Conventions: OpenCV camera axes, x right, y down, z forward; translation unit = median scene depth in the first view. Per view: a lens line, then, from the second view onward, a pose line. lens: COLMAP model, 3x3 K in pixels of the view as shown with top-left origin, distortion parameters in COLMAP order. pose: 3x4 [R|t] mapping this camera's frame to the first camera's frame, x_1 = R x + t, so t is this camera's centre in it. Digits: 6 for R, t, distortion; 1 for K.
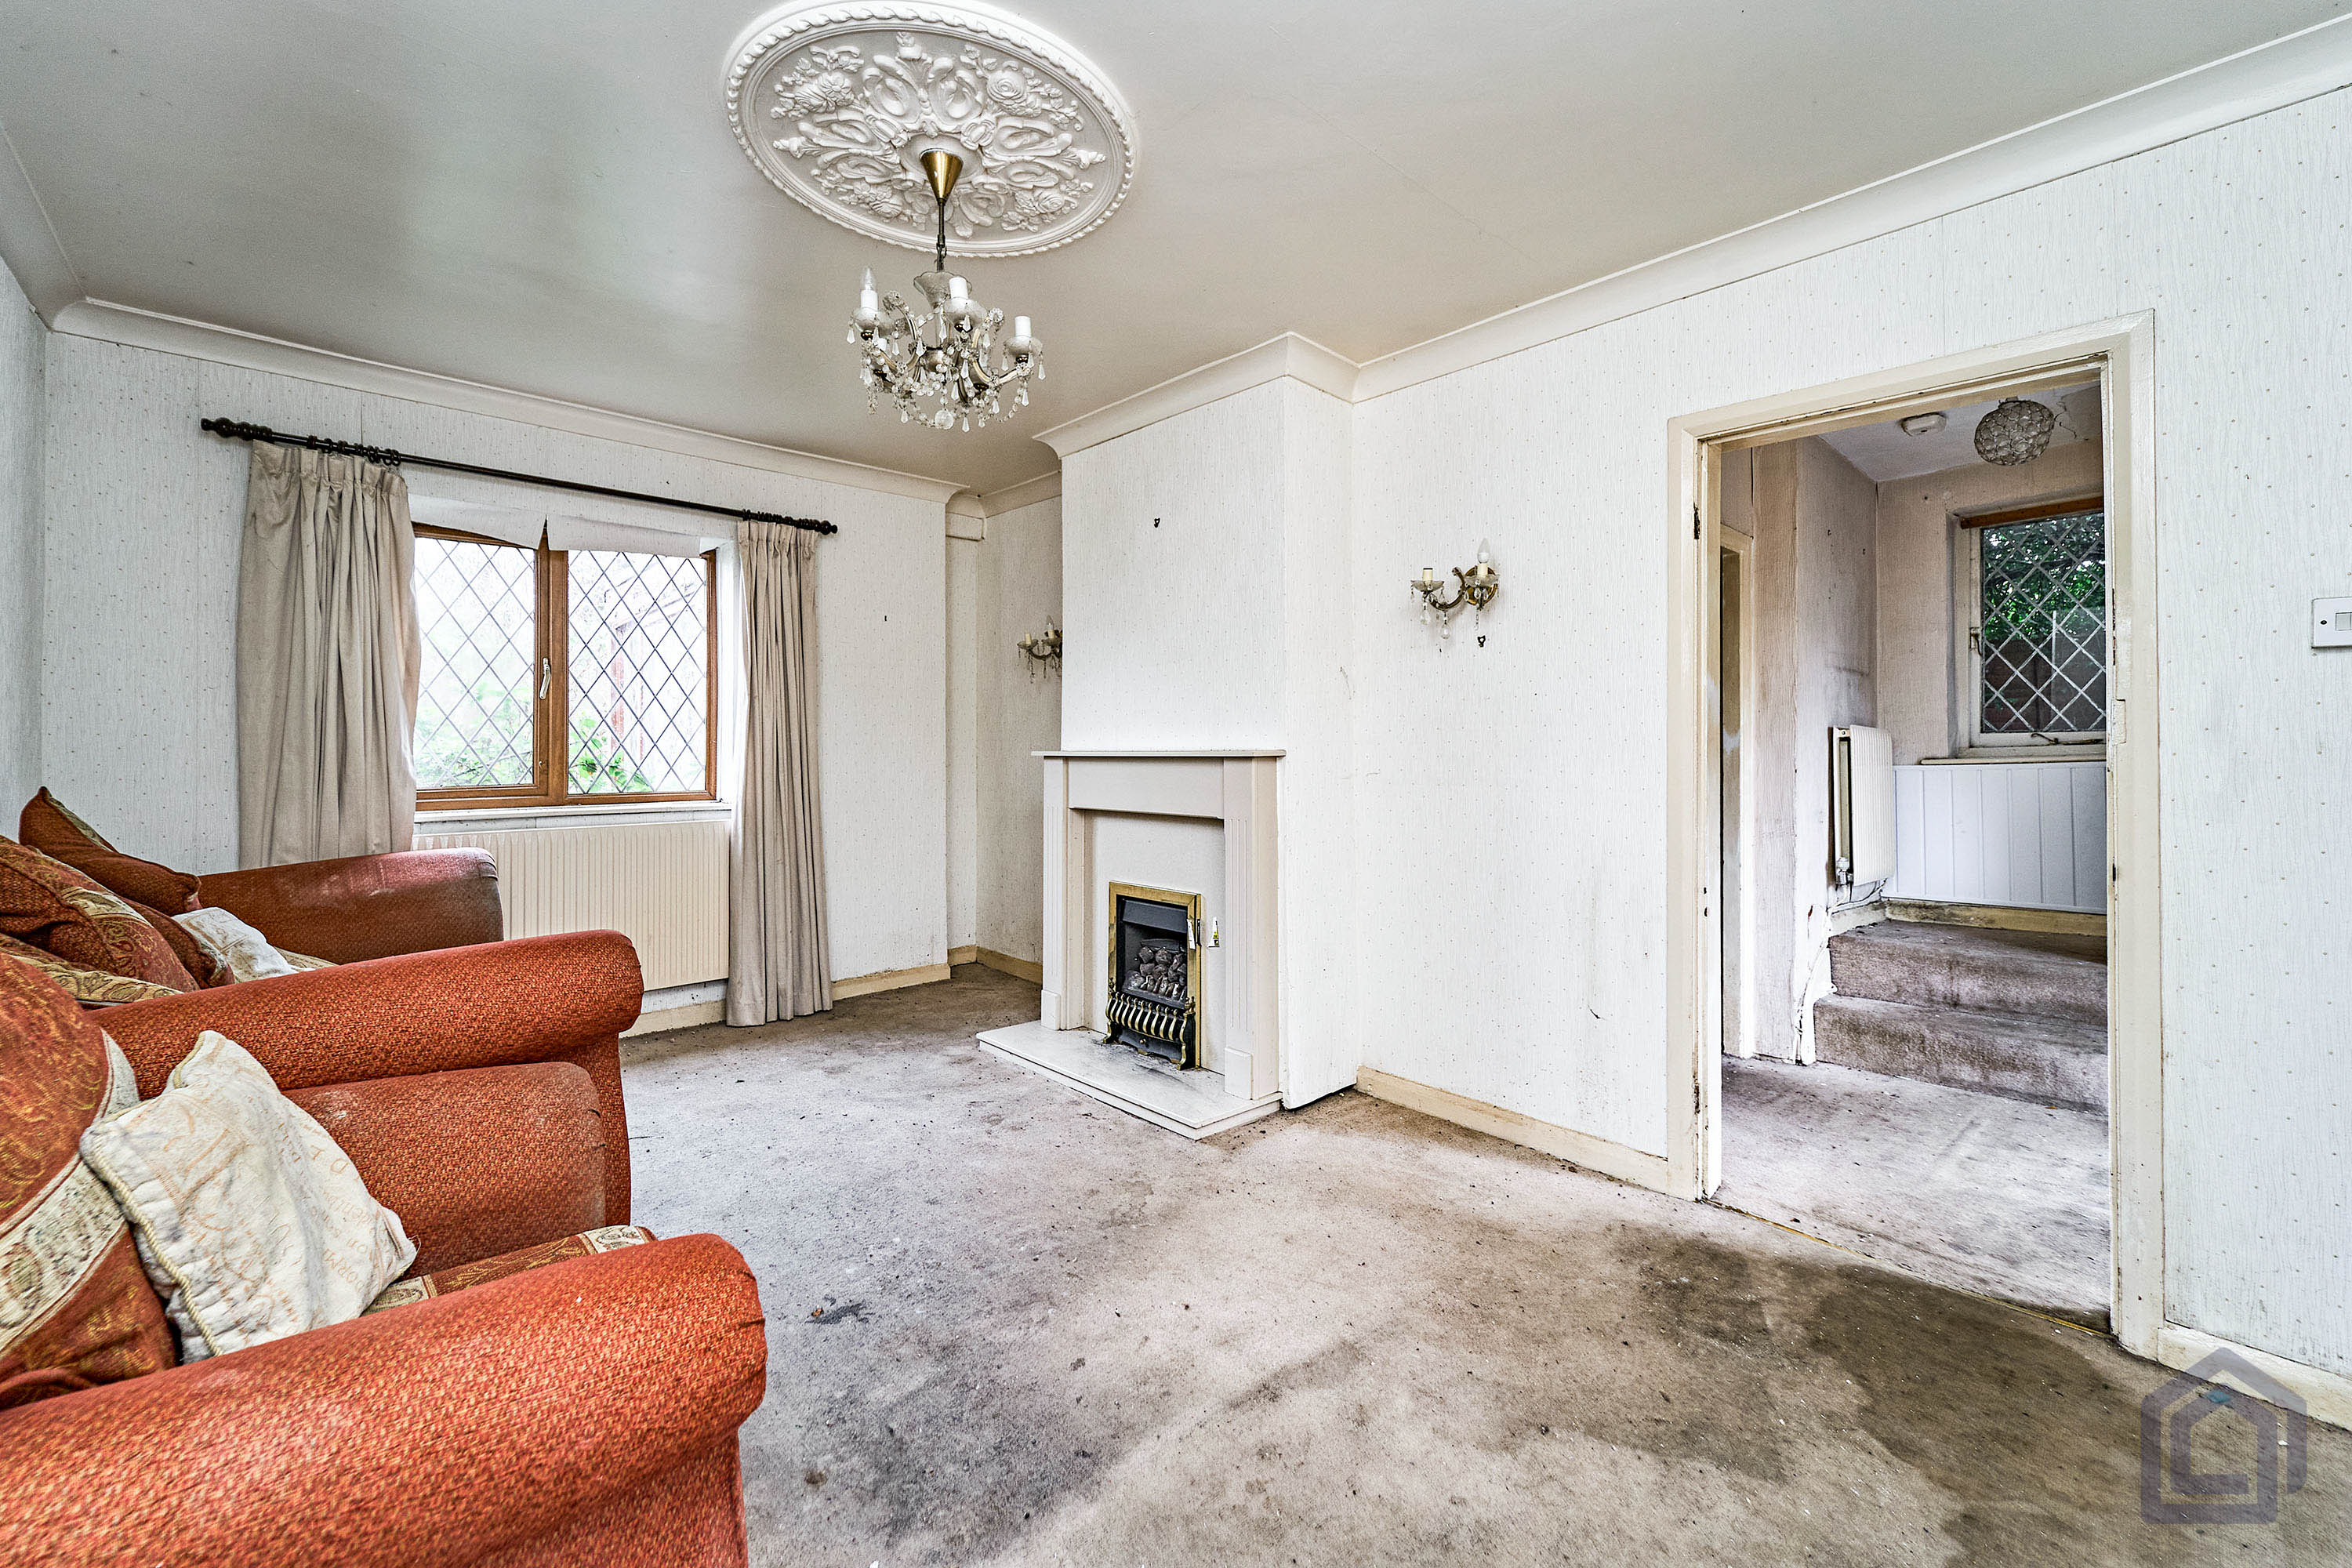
lens RADIAL K [[949.4, 0, 1178.6], [0, 949.4, 707.1], [0, 0, 1]] dist [0.005547, 0.000055]
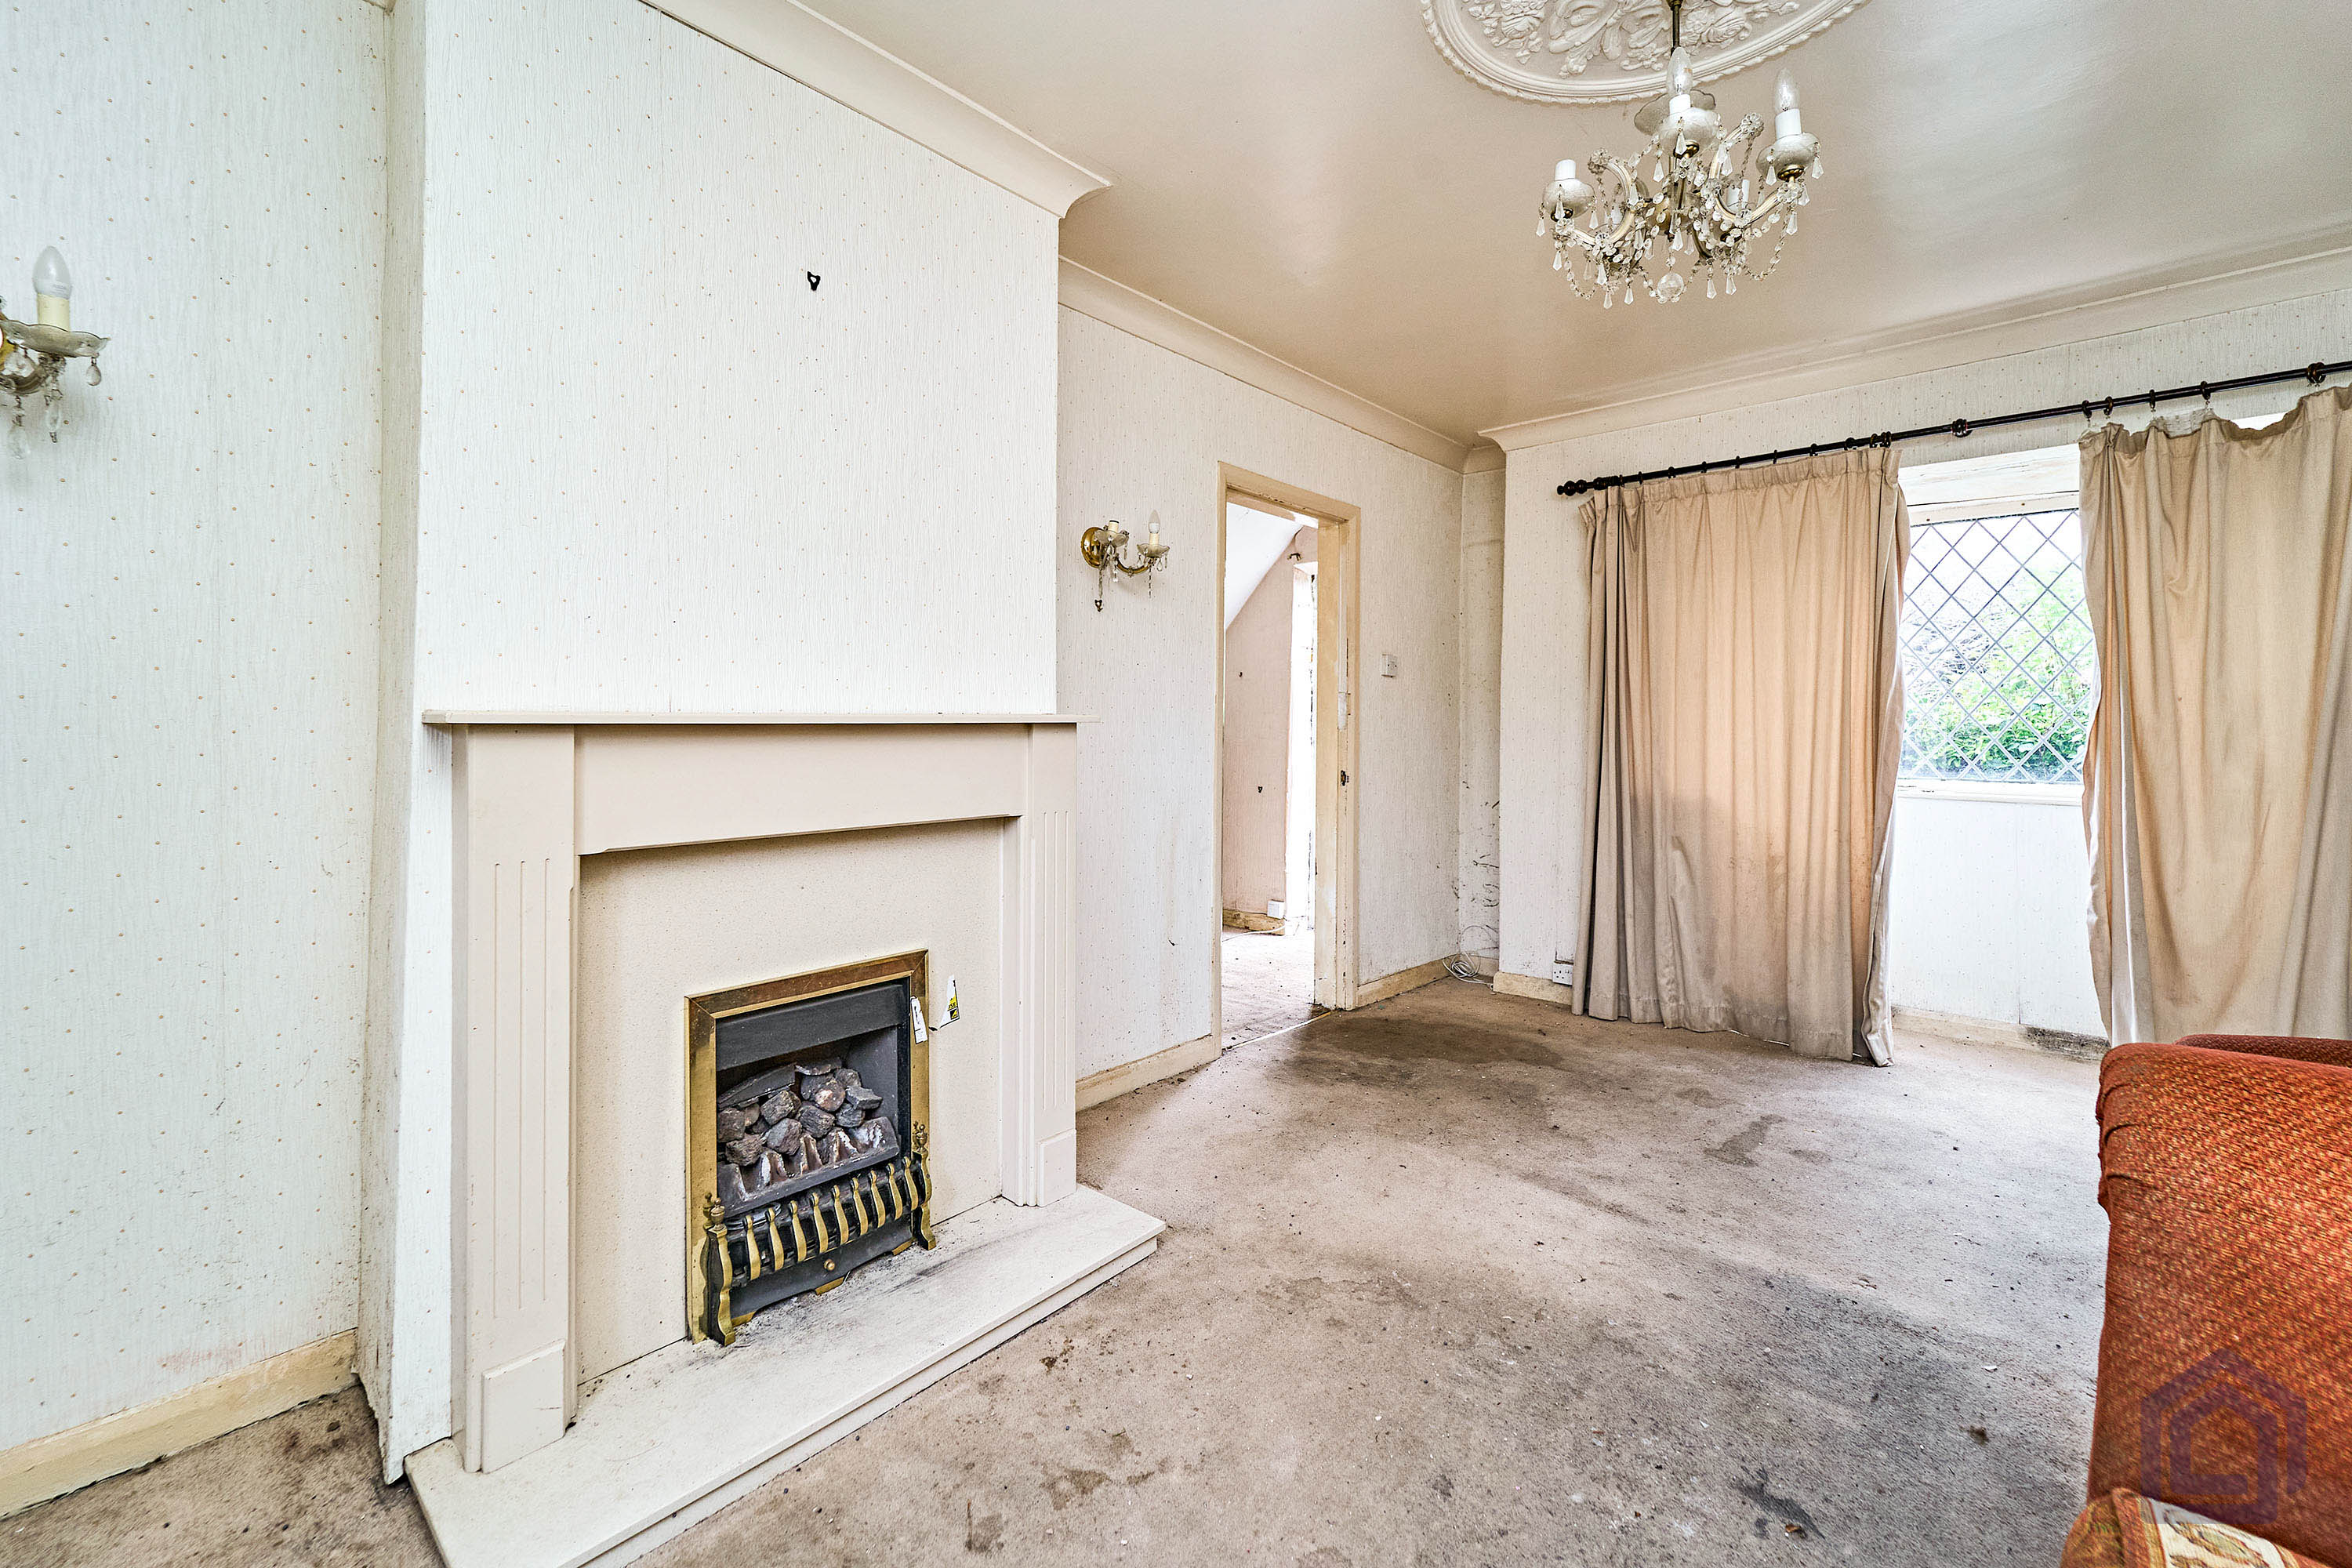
lens RADIAL K [[975.9, 0, 1175.6], [0, 975.9, 702.3], [0, 0, 1]] dist [-0.000170, -0.000016]
pose [[-0.080954, 0.020180, 0.996514, -0.682905], [-0.044529, 0.998724, -0.023842, 0.050559], [-0.995723, -0.046304, -0.079952, 0.990217]]
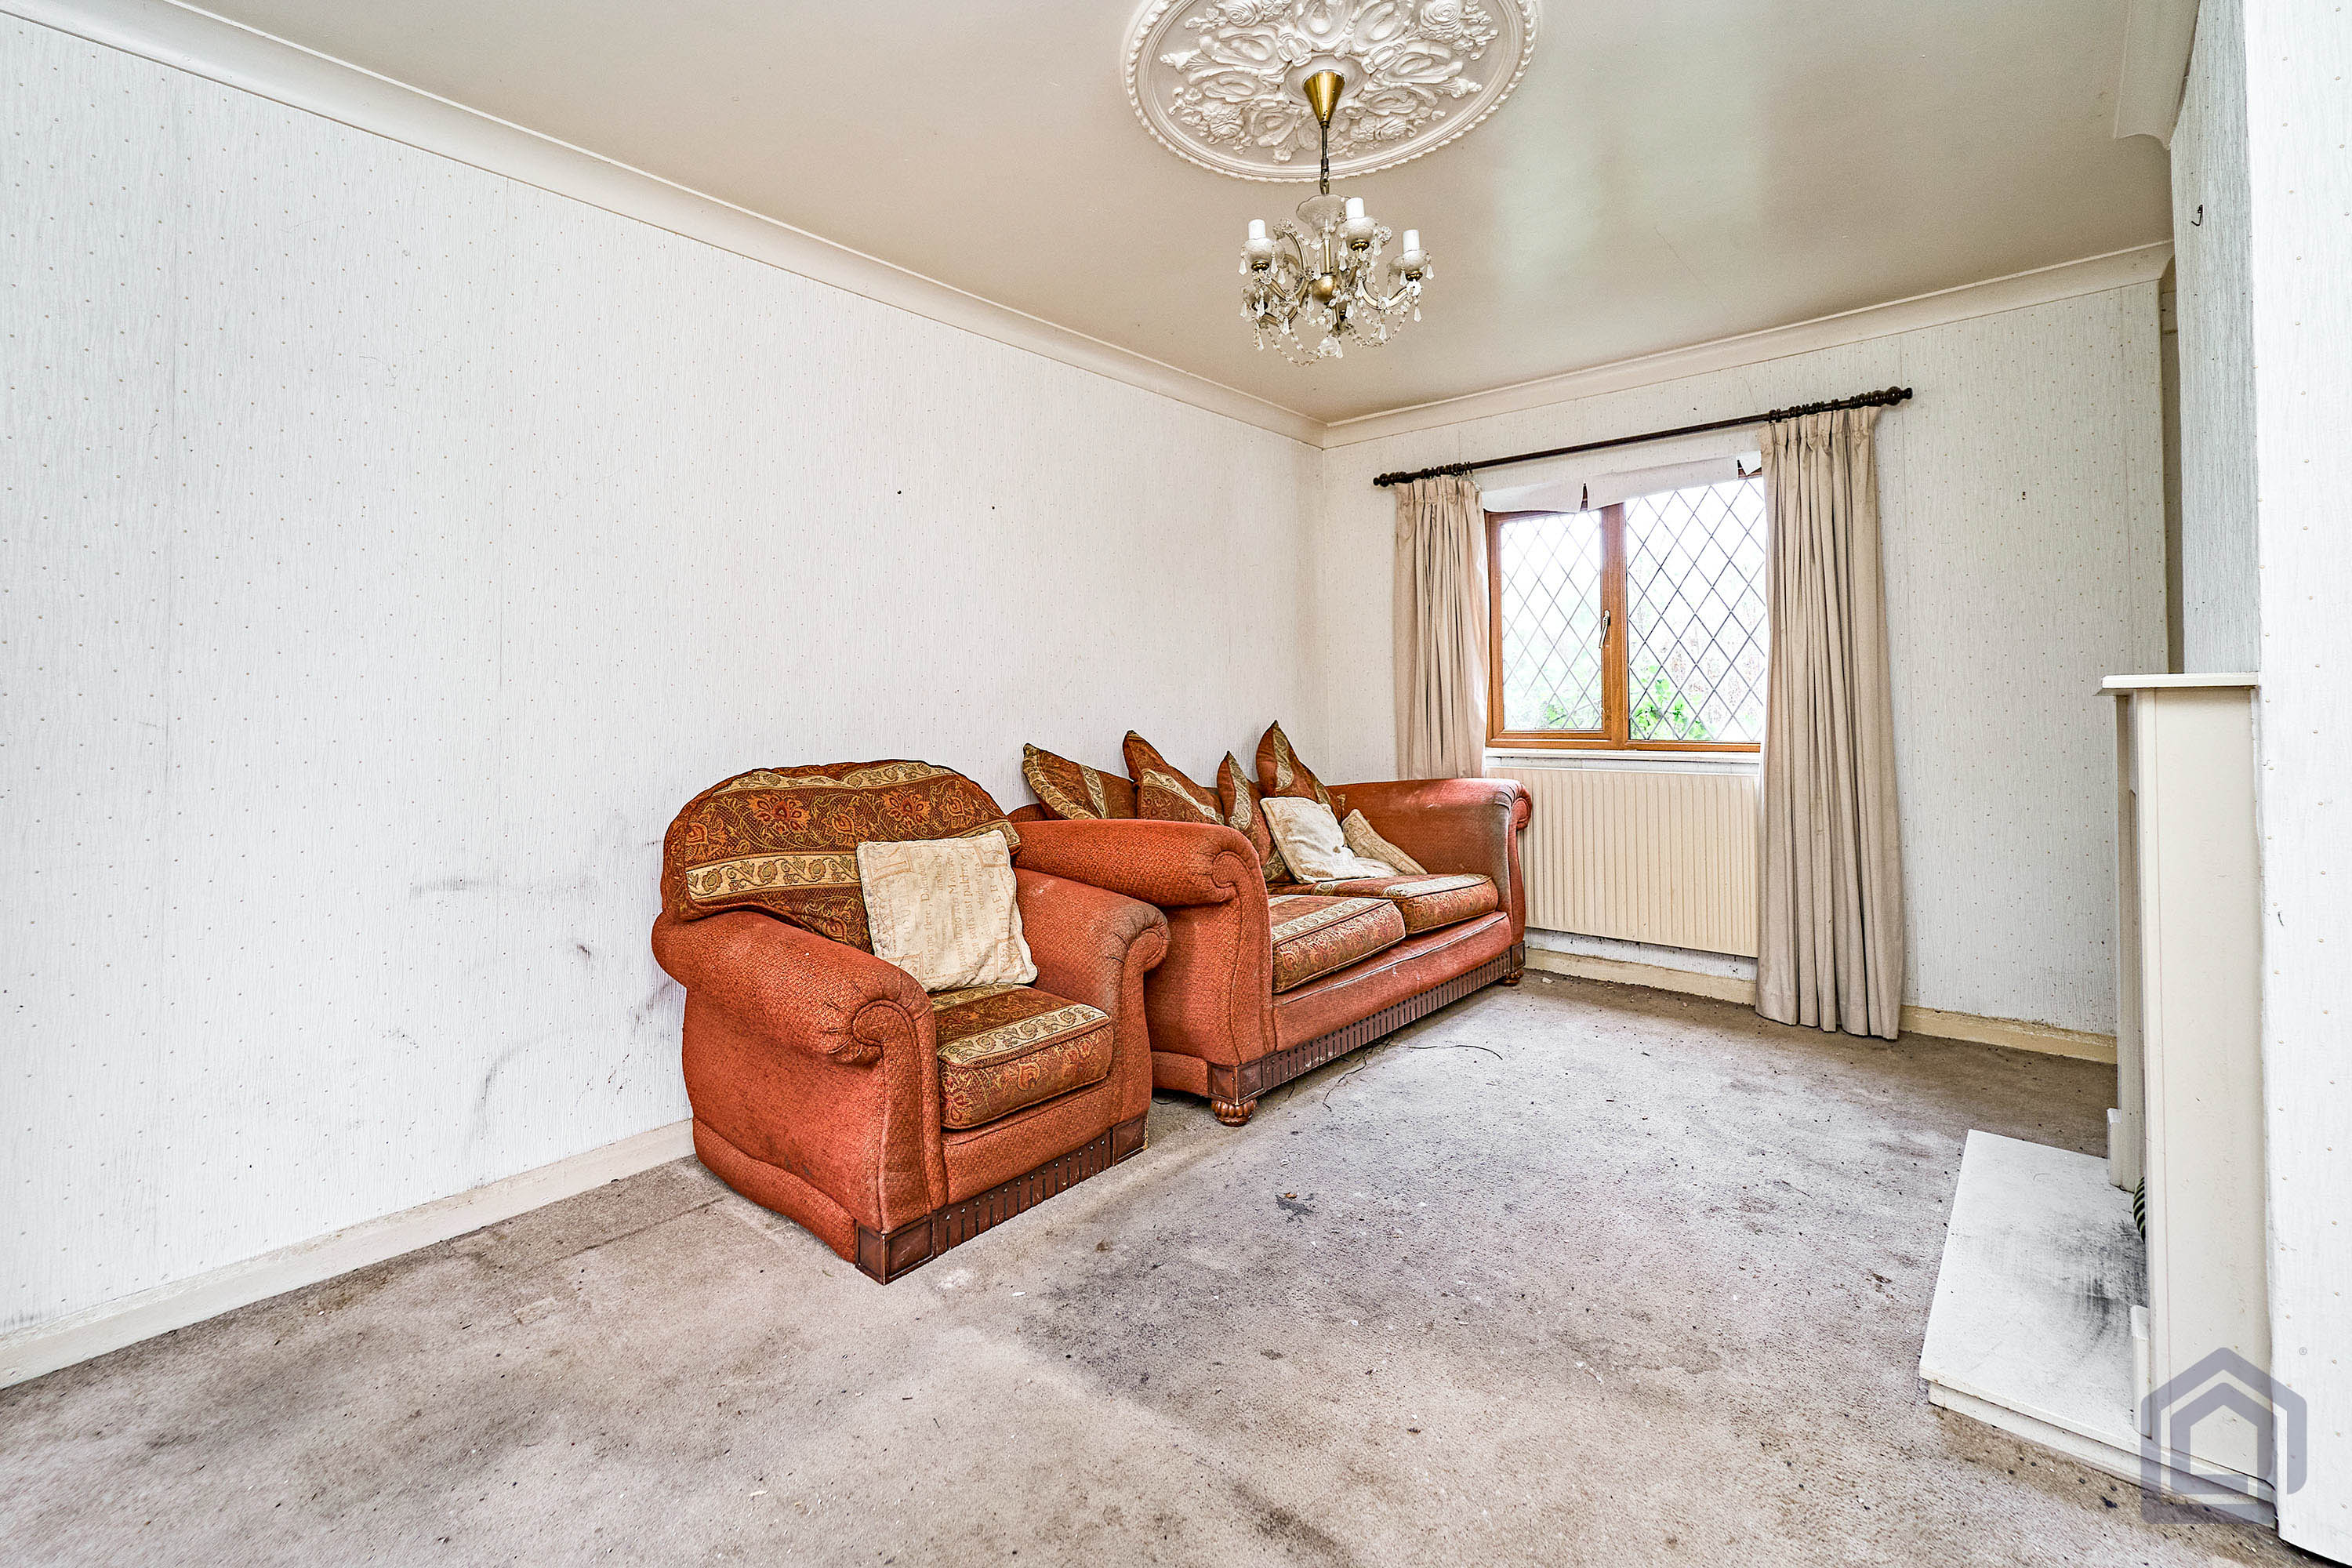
lens RADIAL K [[1018.0, 0, 1162.8], [0, 1018.0, 675.4], [0, 0, 1]] dist [-0.003281, -0.000438]
pose [[0.101451, -0.033801, -0.994266, 0.520170], [0.048324, 0.998410, -0.029011, 0.037624], [0.993666, -0.045104, 0.102924, 0.491133]]
